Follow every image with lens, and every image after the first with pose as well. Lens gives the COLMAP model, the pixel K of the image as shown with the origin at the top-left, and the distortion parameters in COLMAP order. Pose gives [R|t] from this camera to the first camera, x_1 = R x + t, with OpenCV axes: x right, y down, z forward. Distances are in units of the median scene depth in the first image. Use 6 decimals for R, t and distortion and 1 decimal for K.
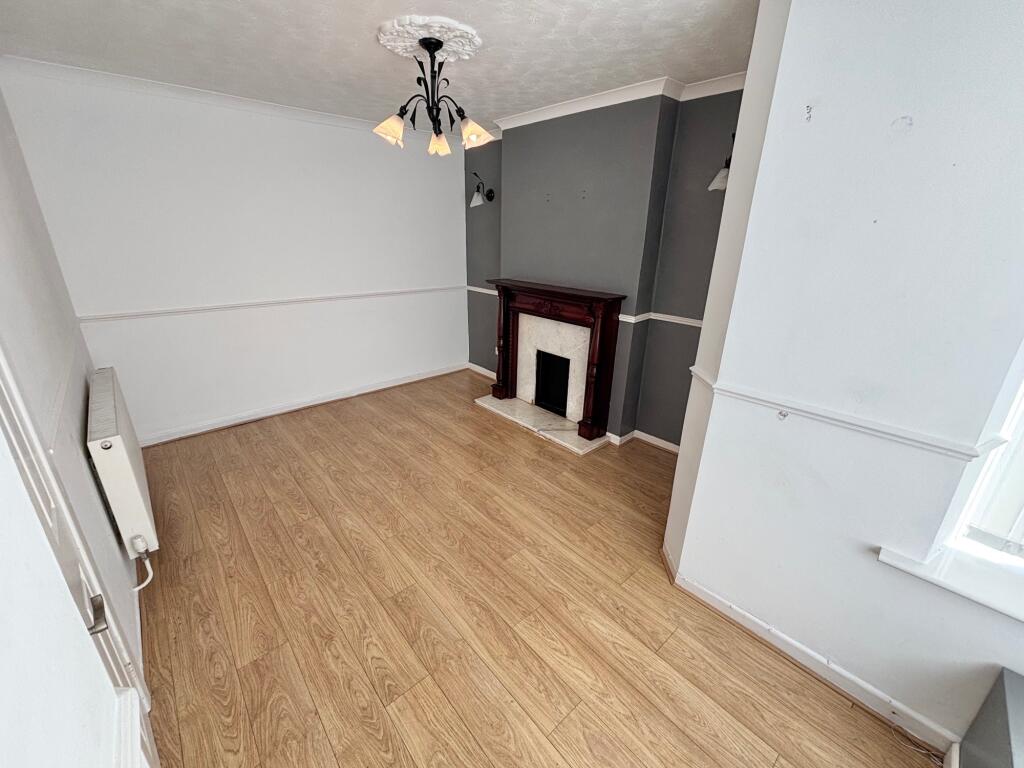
lens RADIAL K [[419.0, 0, 513.8], [0, 419.0, 383.5], [0, 0, 1]] dist [0.012553, -0.000705]
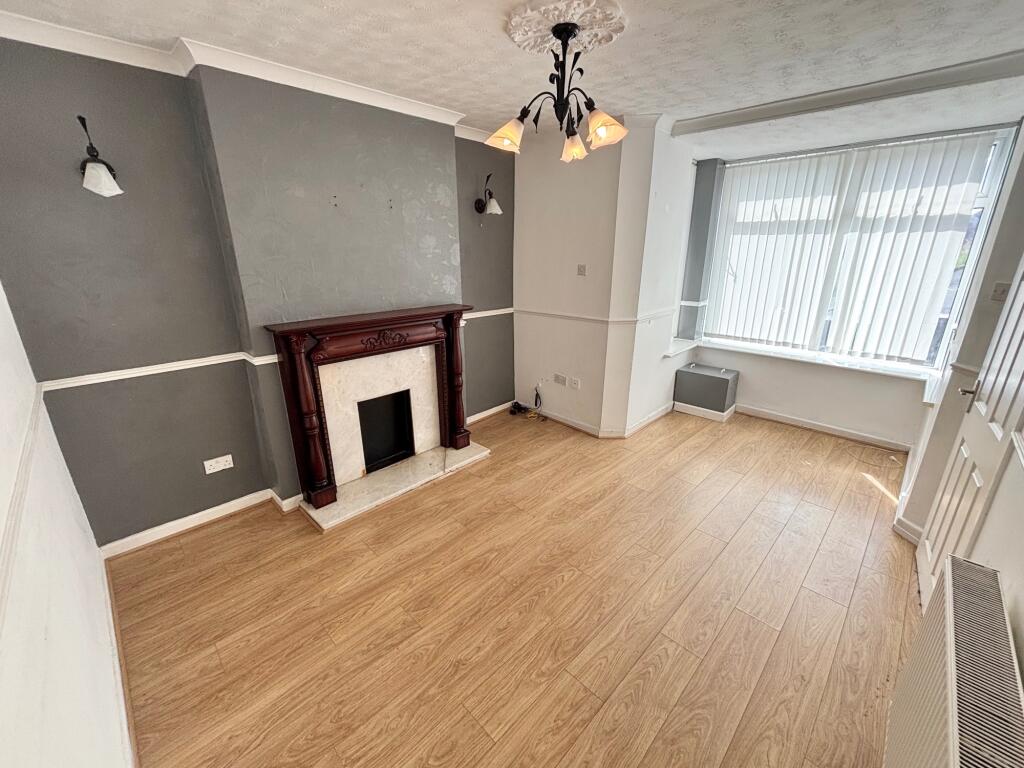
lens RADIAL K [[419.0, 0, 513.1], [0, 419.0, 383.2], [0, 0, 1]] dist [0.012553, -0.000705]
pose [[-0.058156, -0.328512, 0.942707, -0.750566], [0.349116, 0.877989, 0.327497, -0.299510], [-0.935273, 0.348160, 0.063628, 0.785863]]
